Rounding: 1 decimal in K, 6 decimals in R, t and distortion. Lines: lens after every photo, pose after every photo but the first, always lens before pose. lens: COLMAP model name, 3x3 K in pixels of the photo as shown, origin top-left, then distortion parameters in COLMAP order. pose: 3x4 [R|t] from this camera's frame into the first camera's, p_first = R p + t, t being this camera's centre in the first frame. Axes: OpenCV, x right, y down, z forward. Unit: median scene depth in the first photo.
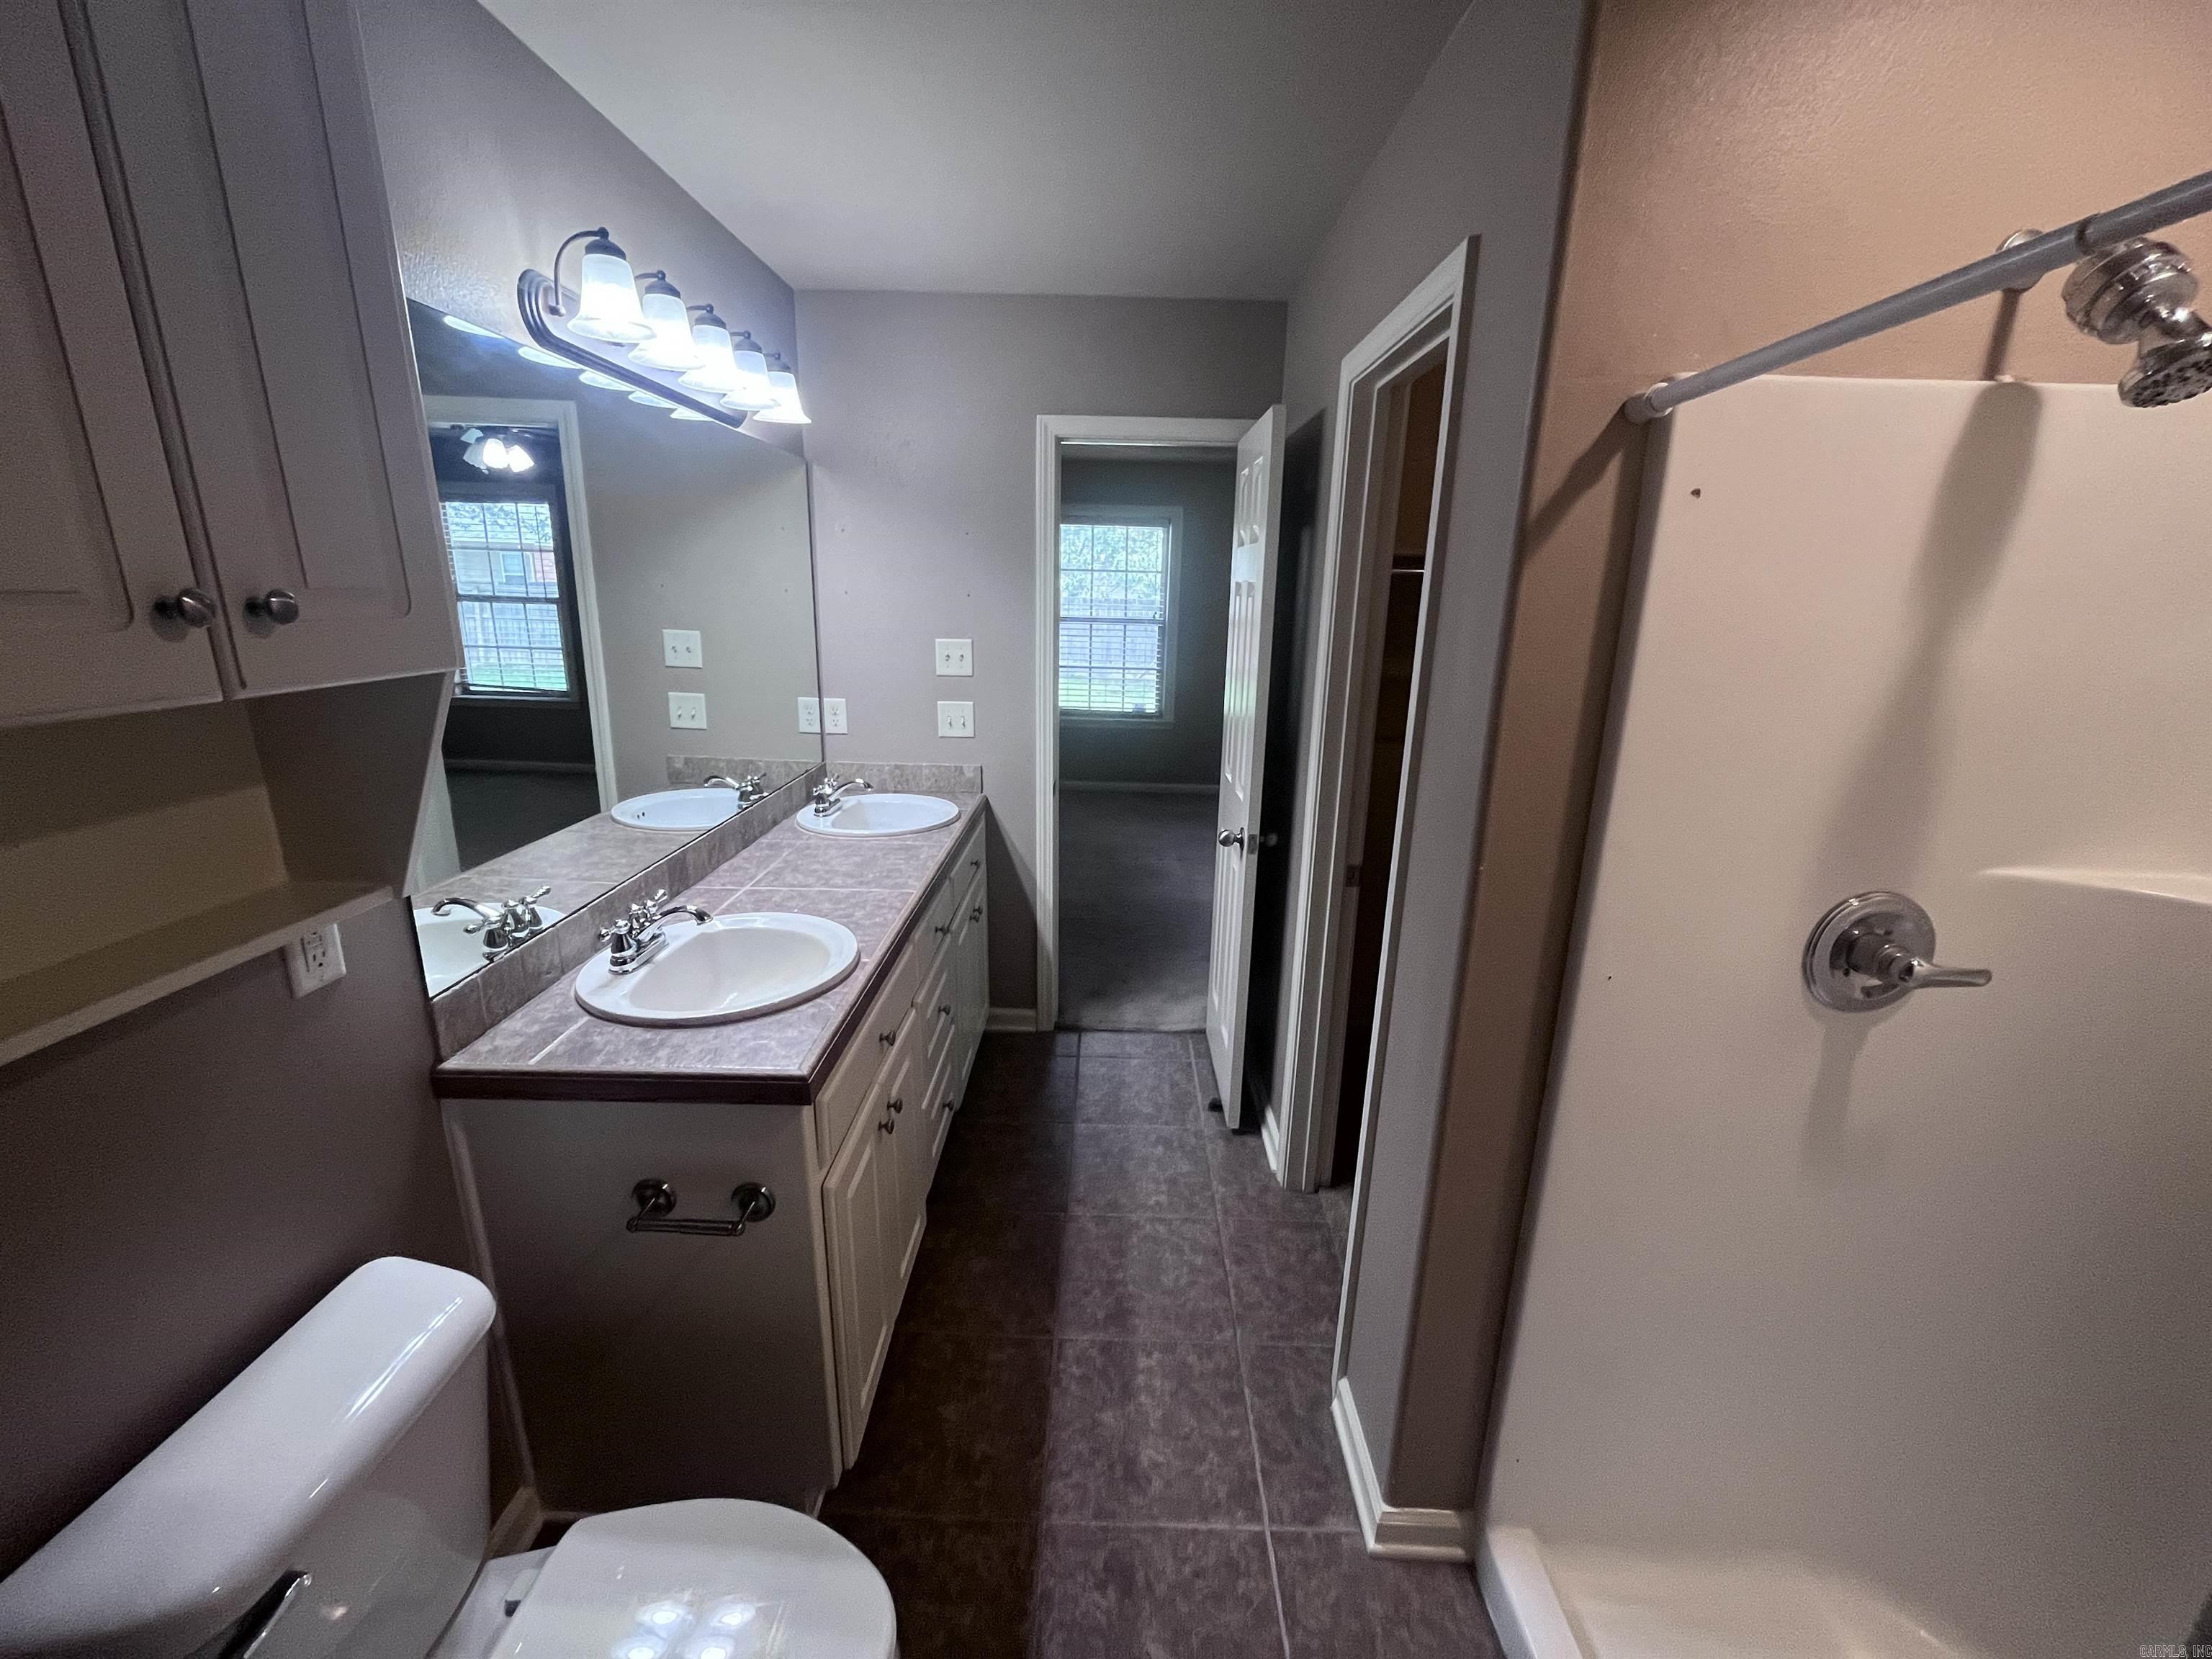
lens RADIAL K [[889.2, 0, 1107.4], [0, 889.2, 824.7], [0, 0, 1]] dist [0.001424, -0.000004]
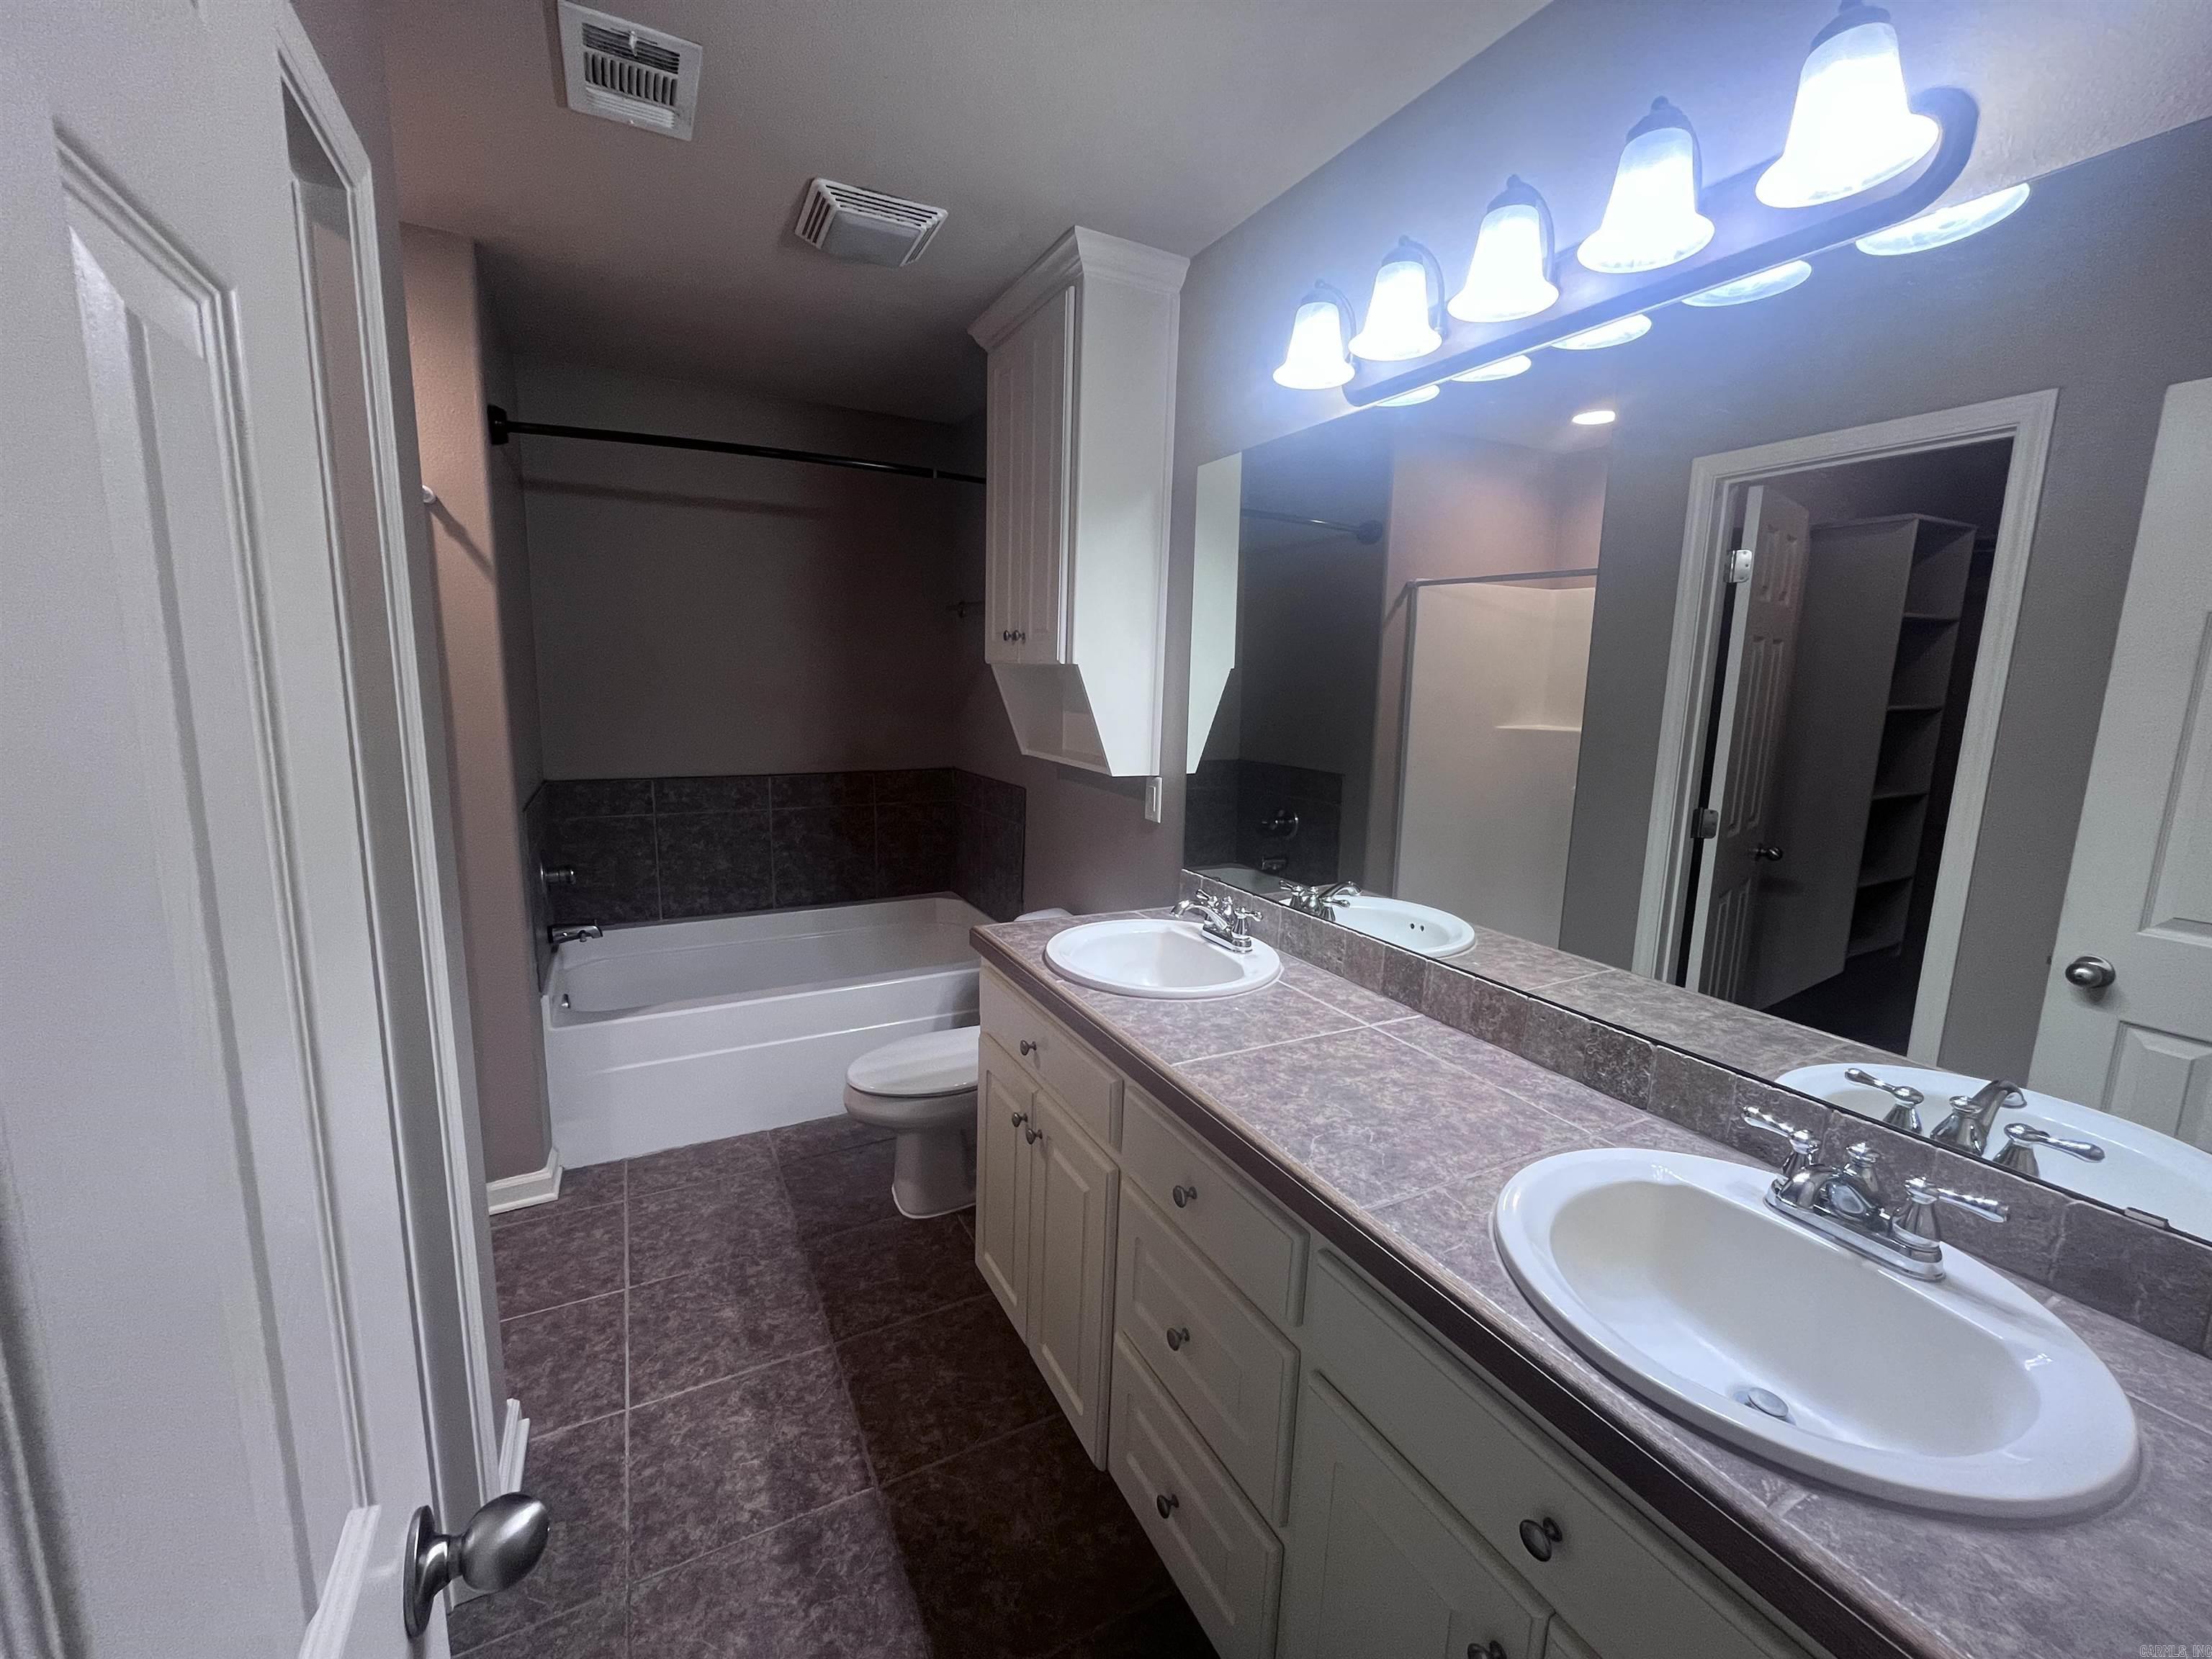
lens RADIAL K [[889.2, 0, 1107.4], [0, 889.2, 824.7], [0, 0, 1]] dist [0.001424, -0.000004]
pose [[-0.875261, 0.031896, -0.482597, 0.134370], [-0.172323, 0.911773, 0.372793, -0.333066], [0.451910, 0.409454, -0.792543, 1.504121]]
